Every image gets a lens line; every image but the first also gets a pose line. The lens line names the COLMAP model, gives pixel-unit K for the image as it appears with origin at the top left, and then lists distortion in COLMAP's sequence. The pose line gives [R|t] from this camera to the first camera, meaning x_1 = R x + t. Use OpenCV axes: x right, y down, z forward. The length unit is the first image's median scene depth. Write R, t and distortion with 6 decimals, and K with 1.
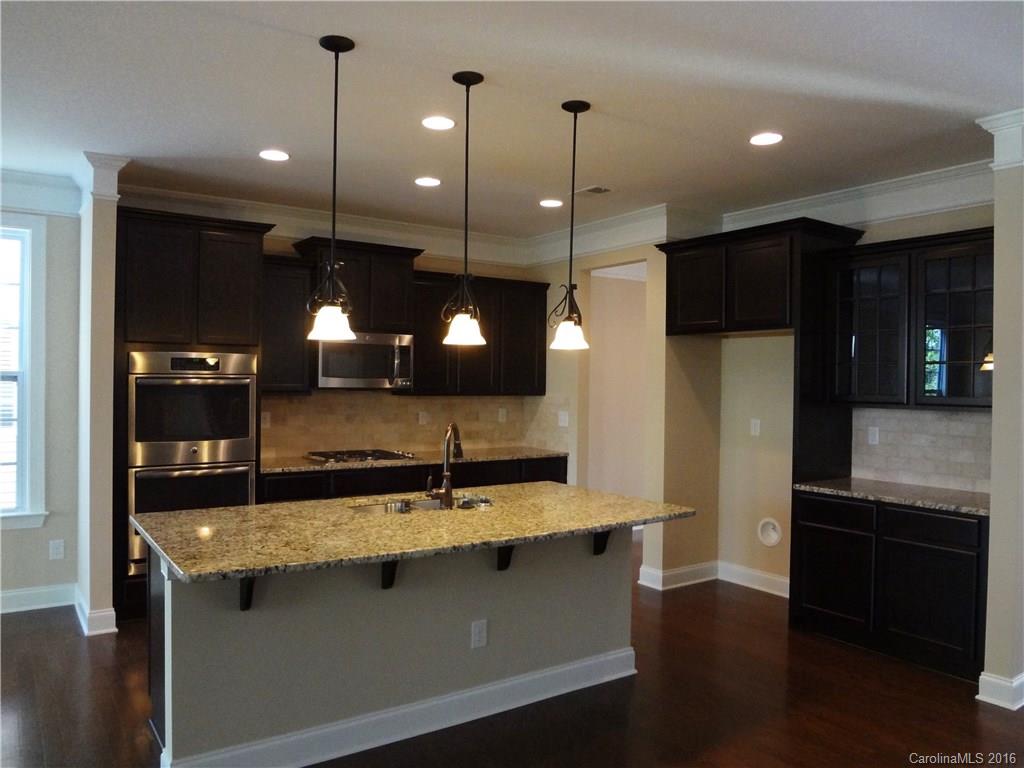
lens RADIAL K [[748.6, 0, 512.0], [0, 748.6, 384.0], [0, 0, 1]] dist [-0.043123, 0.005732]
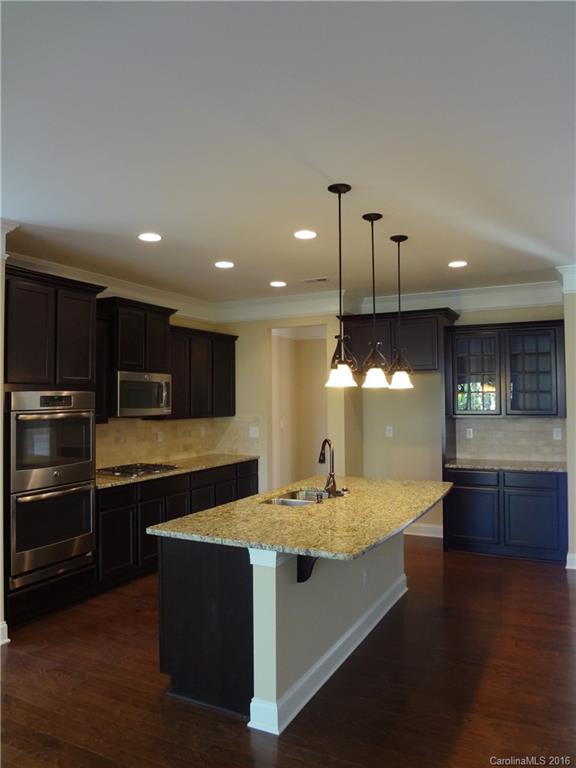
lens RADIAL K [[561.5, 0, 288.0], [0, 561.5, 384.0], [0, 0, 1]] dist [-0.043123, 0.005732]
pose [[0.880350, -0.008302, 0.474252, -0.447512], [0.022066, 0.999481, -0.023465, -0.021675], [-0.473811, 0.031122, 0.880077, 0.038482]]
